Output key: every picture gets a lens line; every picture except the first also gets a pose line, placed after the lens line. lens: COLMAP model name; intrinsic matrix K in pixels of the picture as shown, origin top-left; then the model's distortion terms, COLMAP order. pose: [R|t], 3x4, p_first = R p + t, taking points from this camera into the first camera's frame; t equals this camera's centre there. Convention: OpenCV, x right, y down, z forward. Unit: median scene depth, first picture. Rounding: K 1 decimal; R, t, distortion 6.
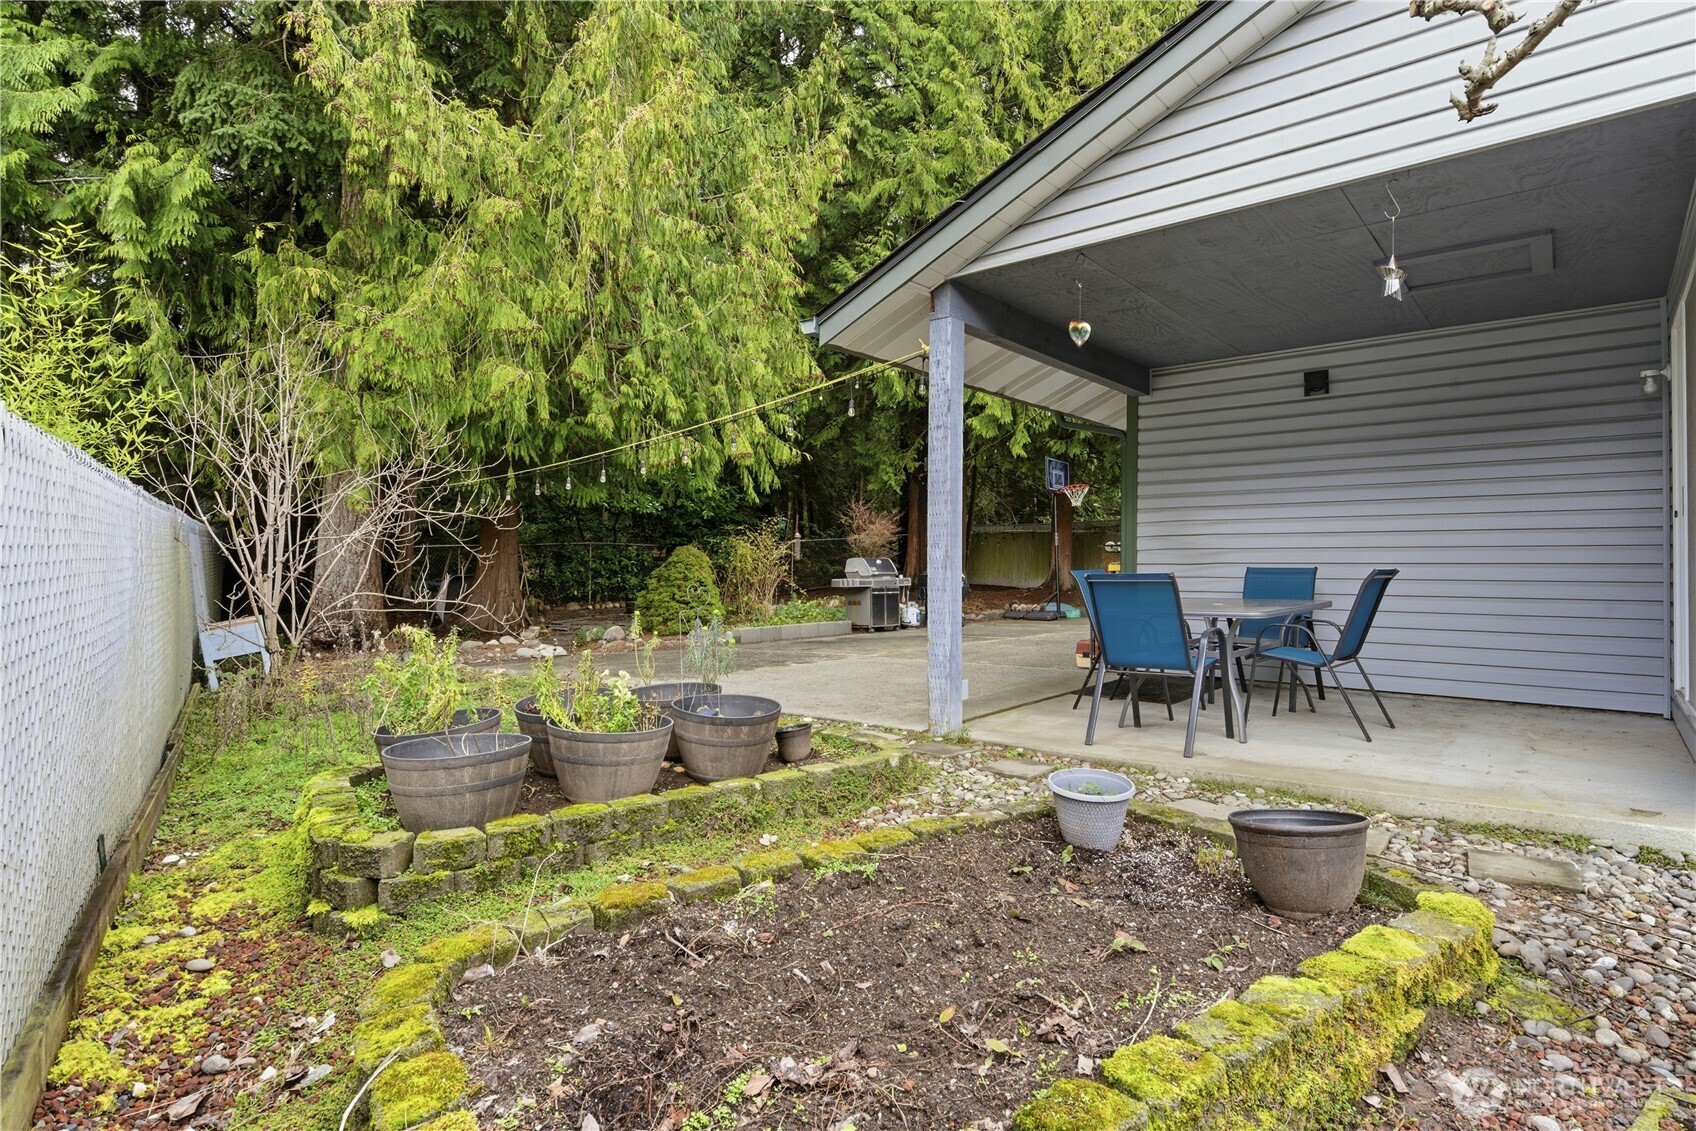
lens RADIAL K [[872.4, 0, 848.0], [0, 872.4, 565.5], [0, 0, 1]] dist [-0.000099, -0.000288]
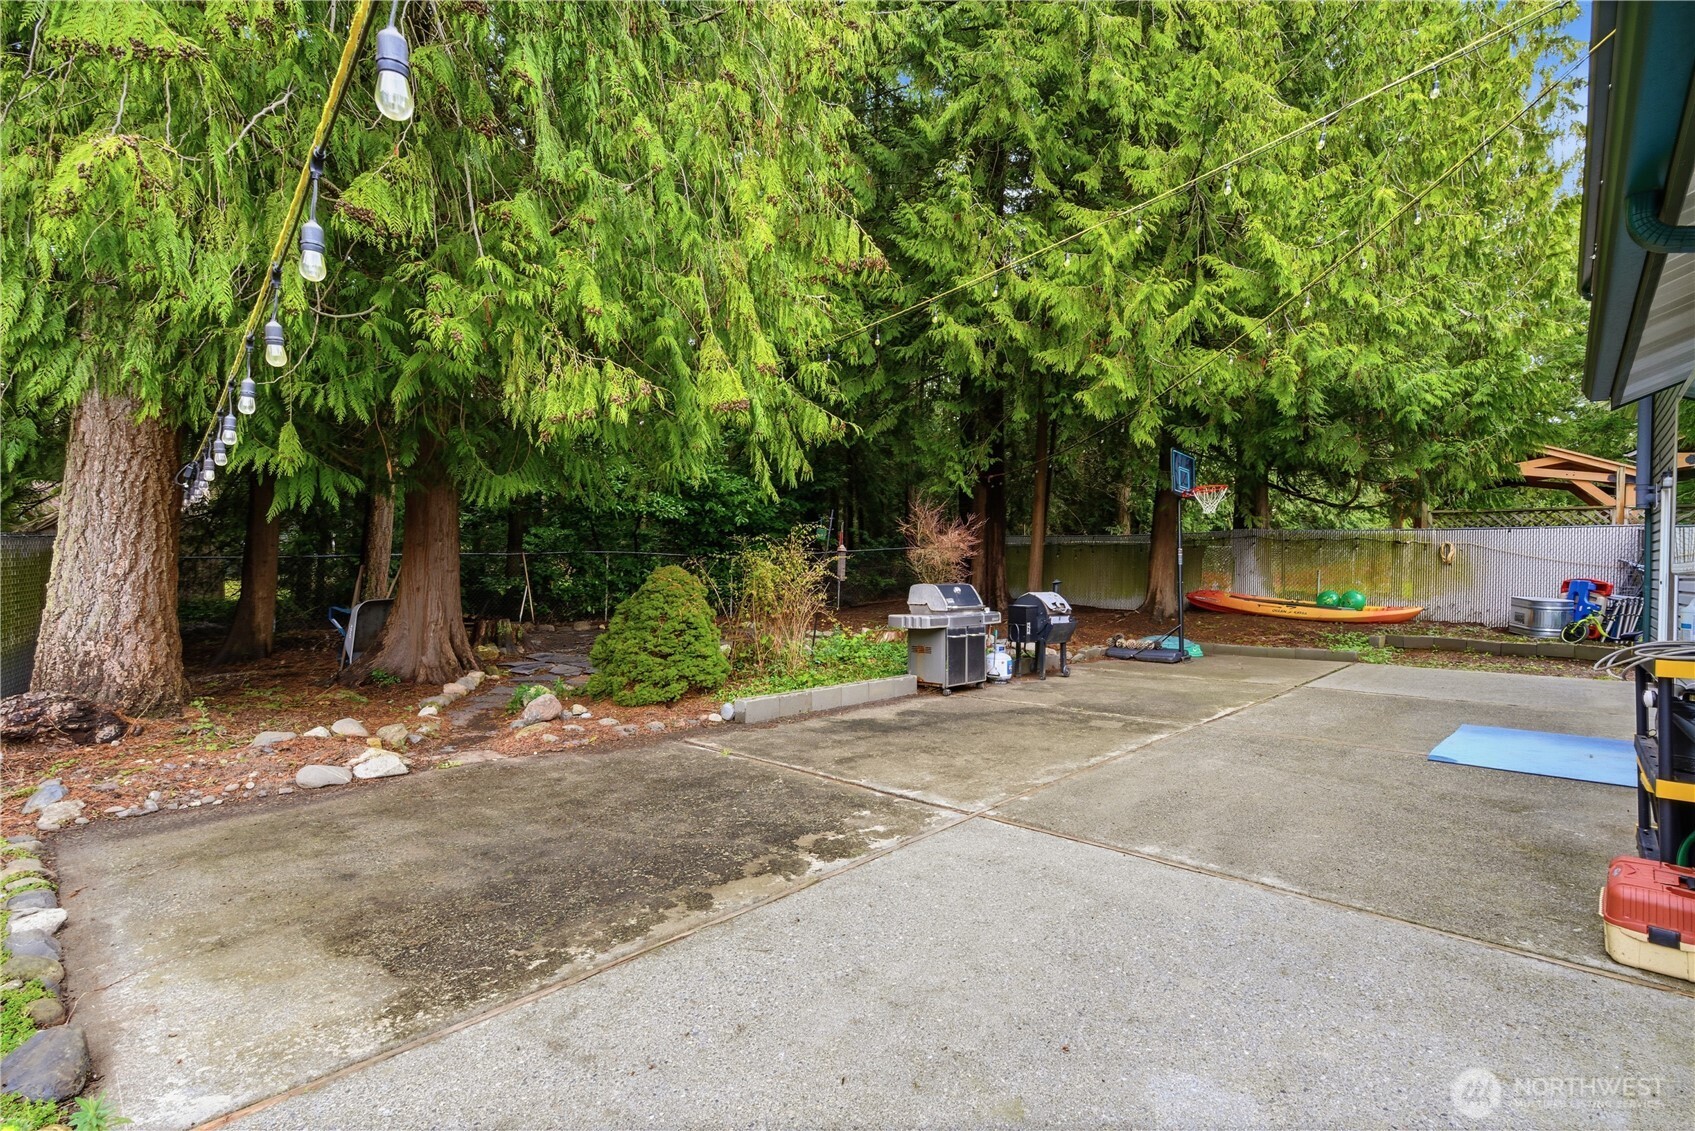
lens RADIAL K [[768.1, 0, 856.2], [0, 768.1, 566.9], [0, 0, 1]] dist [0.000585, -0.000796]
pose [[0.998669, 0.013168, -0.049865, -0.014873], [-0.013204, 0.999913, -0.000387, -0.021741], [0.049855, 0.001045, 0.998756, 0.395315]]
